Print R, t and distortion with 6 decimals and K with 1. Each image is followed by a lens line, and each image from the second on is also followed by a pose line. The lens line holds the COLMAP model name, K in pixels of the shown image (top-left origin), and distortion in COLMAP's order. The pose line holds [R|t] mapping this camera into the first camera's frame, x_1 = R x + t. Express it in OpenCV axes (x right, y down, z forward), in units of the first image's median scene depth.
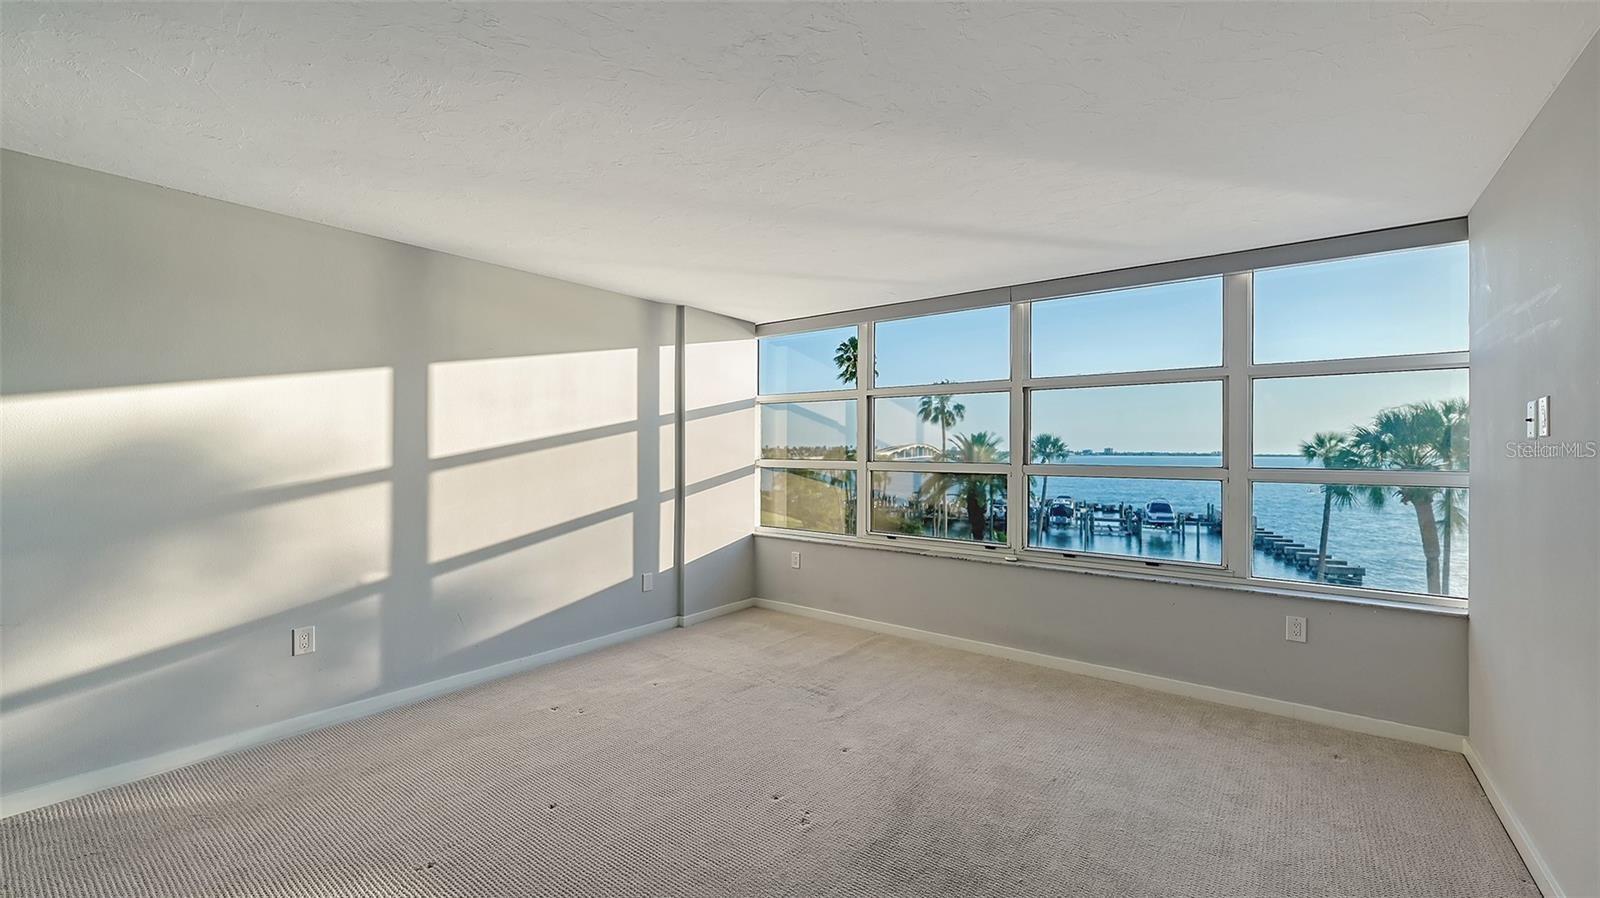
lens RADIAL K [[638.2, 0, 795.2], [0, 638.2, 455.4], [0, 0, 1]] dist [-0.002636, 0.000818]
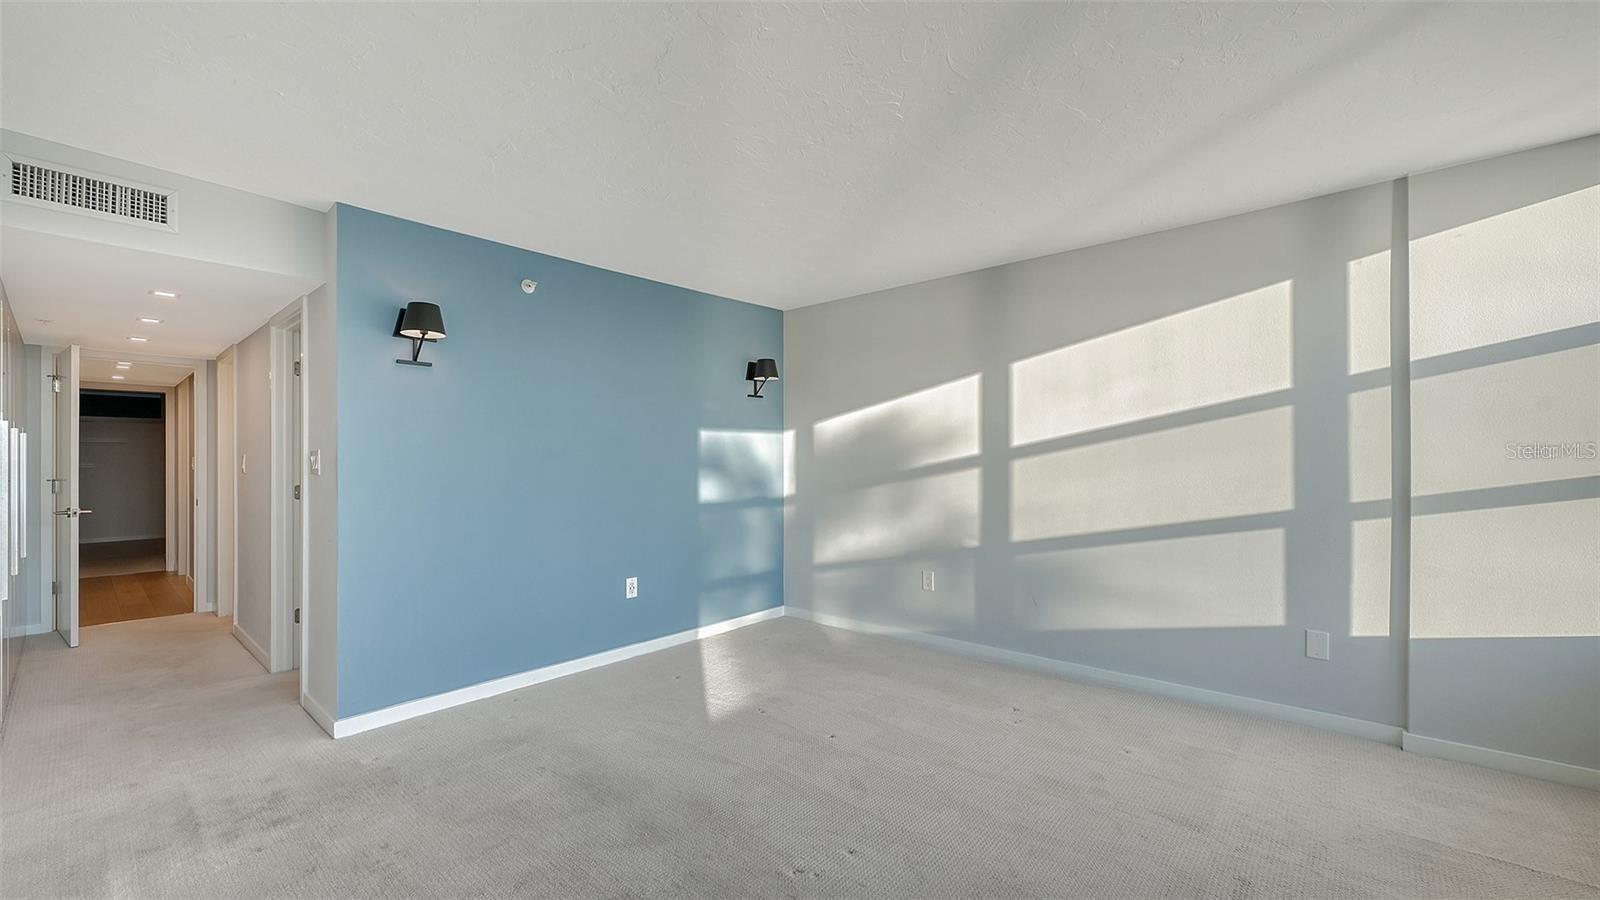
lens RADIAL K [[638.2, 0, 796.6], [0, 638.2, 451.3], [0, 0, 1]] dist [-0.002636, 0.000818]
pose [[-0.049045, -0.010818, -0.998738, 0.546901], [-0.009052, 0.999905, -0.010387, 0.026138], [0.998756, 0.008531, -0.049138, 0.671782]]
